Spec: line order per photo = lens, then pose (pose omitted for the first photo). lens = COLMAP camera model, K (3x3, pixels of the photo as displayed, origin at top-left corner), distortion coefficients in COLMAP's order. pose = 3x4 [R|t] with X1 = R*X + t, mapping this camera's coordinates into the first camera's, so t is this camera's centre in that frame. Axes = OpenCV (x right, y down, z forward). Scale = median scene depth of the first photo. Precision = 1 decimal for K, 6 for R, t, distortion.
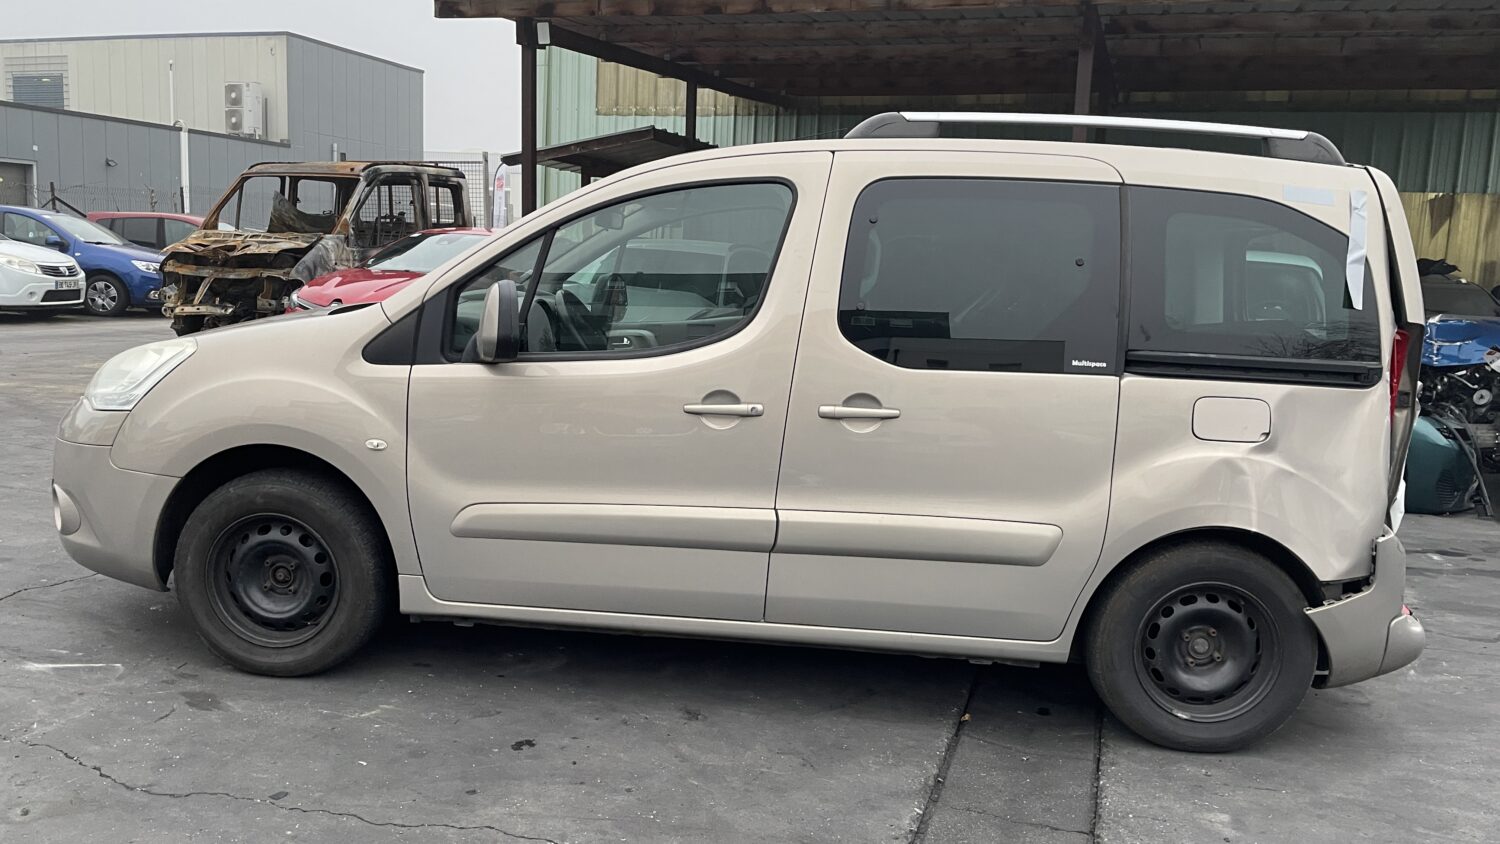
lens RADIAL K [[1122.8, 0, 740.6], [0, 1122.8, 416.7], [0, 0, 1]] dist [0.083070, -0.106395]
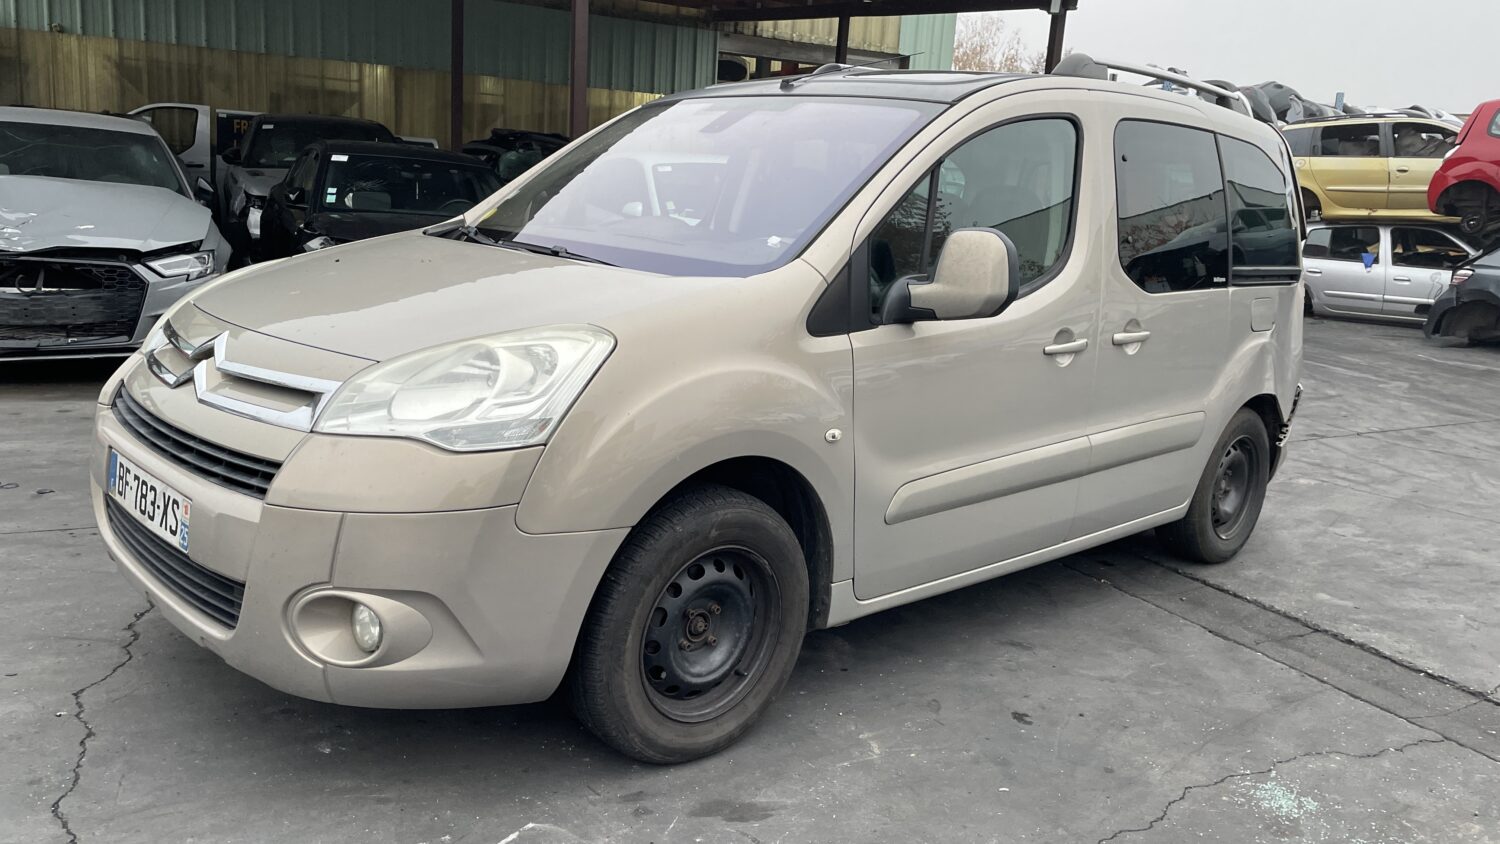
lens RADIAL K [[1122.8, 0, 740.6], [0, 1122.8, 416.7], [0, 0, 1]] dist [0.083070, -0.106395]
pose [[0.691417, -0.149301, 0.706861, -0.951233], [0.070277, 0.987673, 0.139871, -0.107605], [-0.719030, -0.047033, 0.693386, 0.495731]]
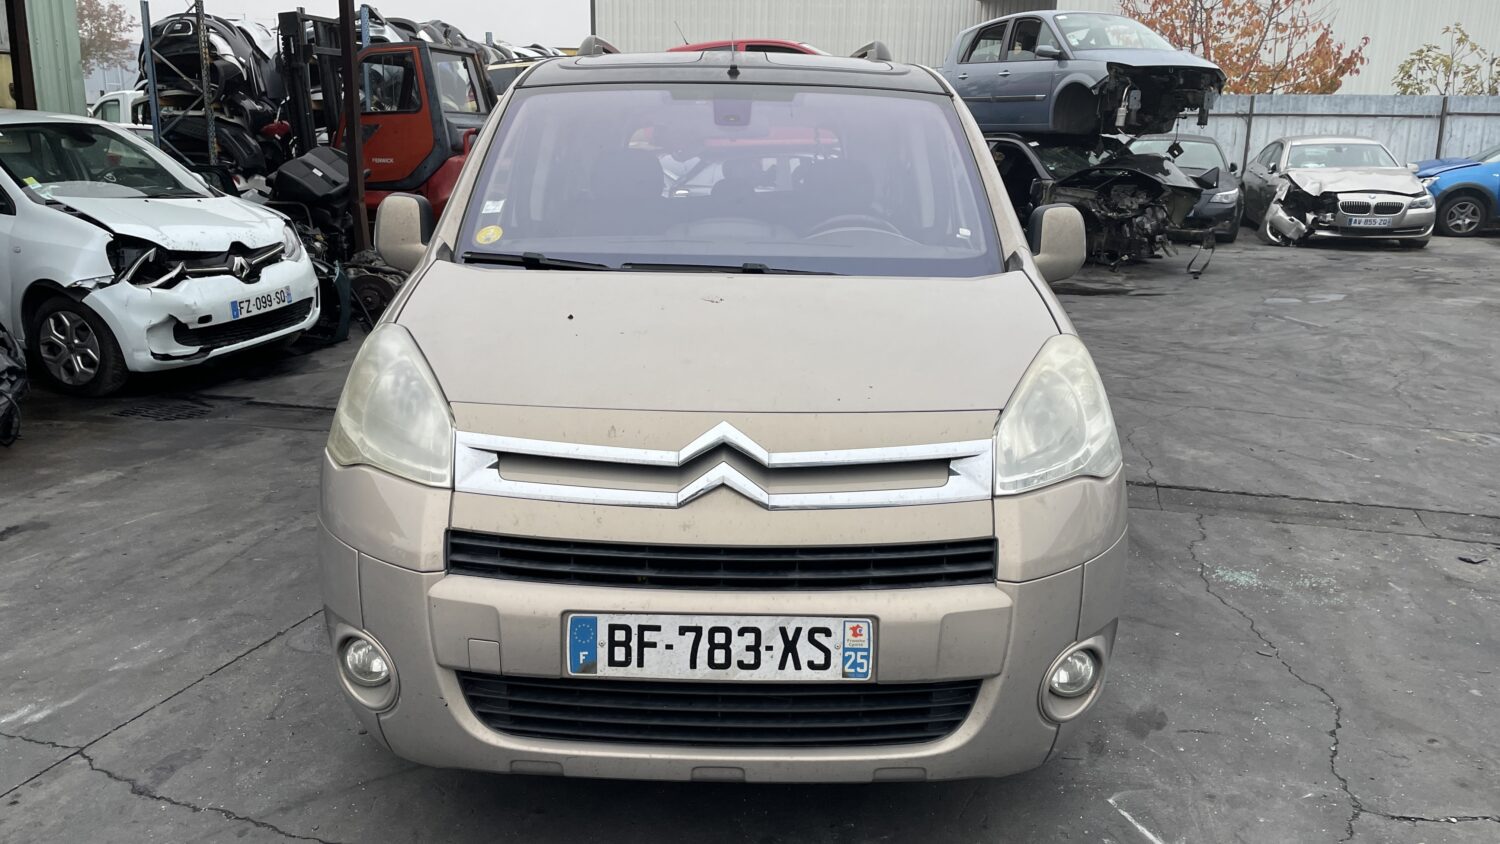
lens RADIAL K [[1122.8, 0, 740.6], [0, 1122.8, 416.7], [0, 0, 1]] dist [0.083070, -0.106395]
pose [[-0.039672, -0.275494, 0.960484, -1.231260], [0.121574, 0.952768, 0.278303, -0.254484], [-0.991789, 0.127810, -0.004305, 1.281185]]
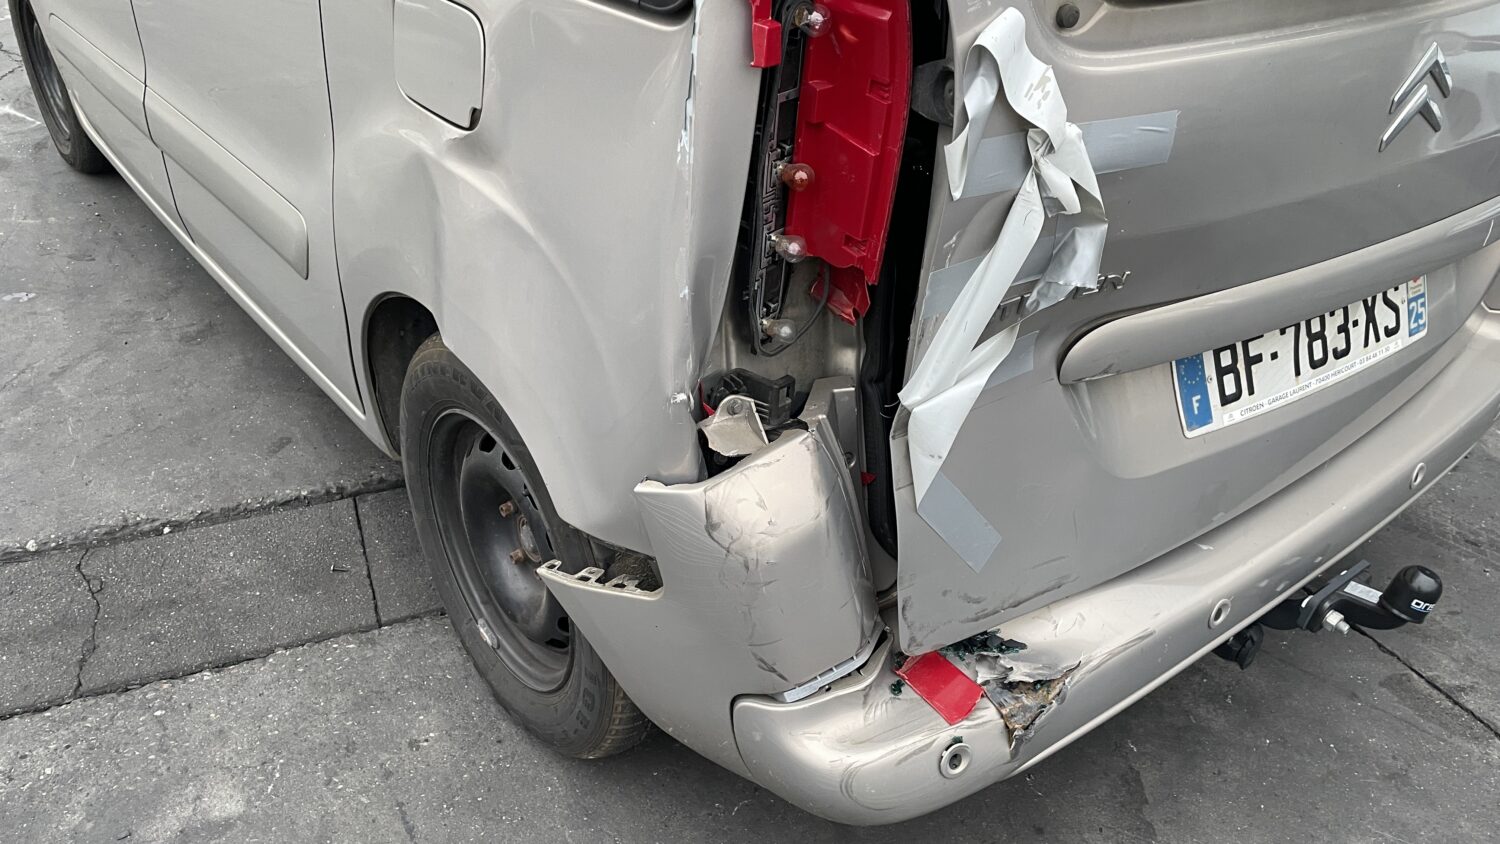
lens RADIAL K [[1122.8, 0, 740.6], [0, 1122.8, 416.7], [0, 0, 1]] dist [0.083070, -0.106395]
pose [[0.656099, 0.373518, -0.655758, 0.782173], [-0.096118, 0.903210, 0.418298, -0.056840], [0.748529, -0.211414, 0.628497, 0.797359]]
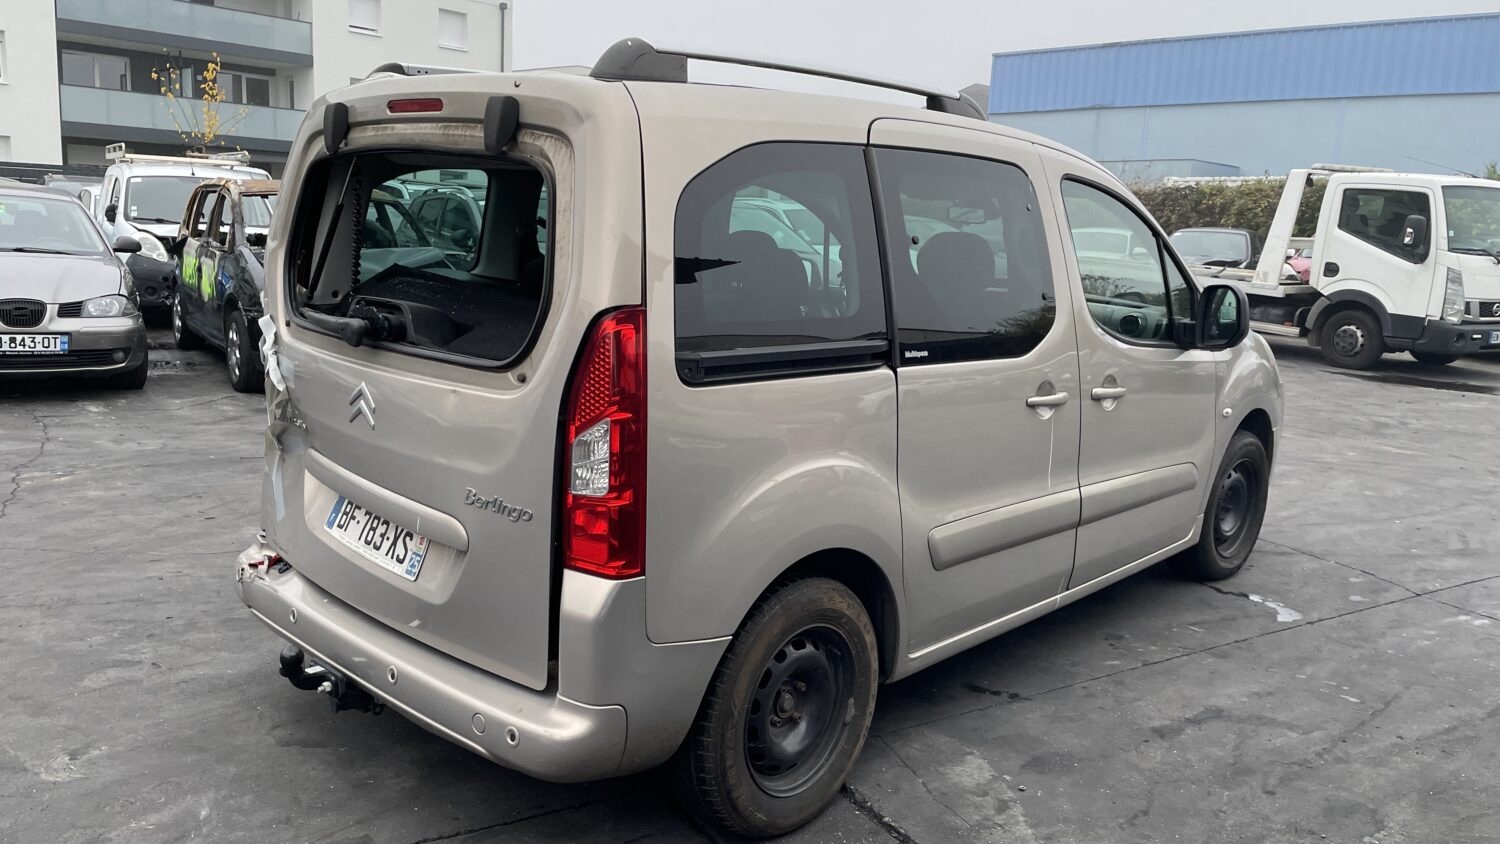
lens RADIAL K [[1122.6, 0, 740.3], [0, 1122.6, 422.3], [0, 0, 1]] dist [0.106907, -0.138990]
pose [[-0.655457, 0.059168, -0.752911, 1.088278], [-0.177306, 0.957007, 0.229564, -0.245784], [0.734125, 0.283965, -0.616786, 1.973701]]
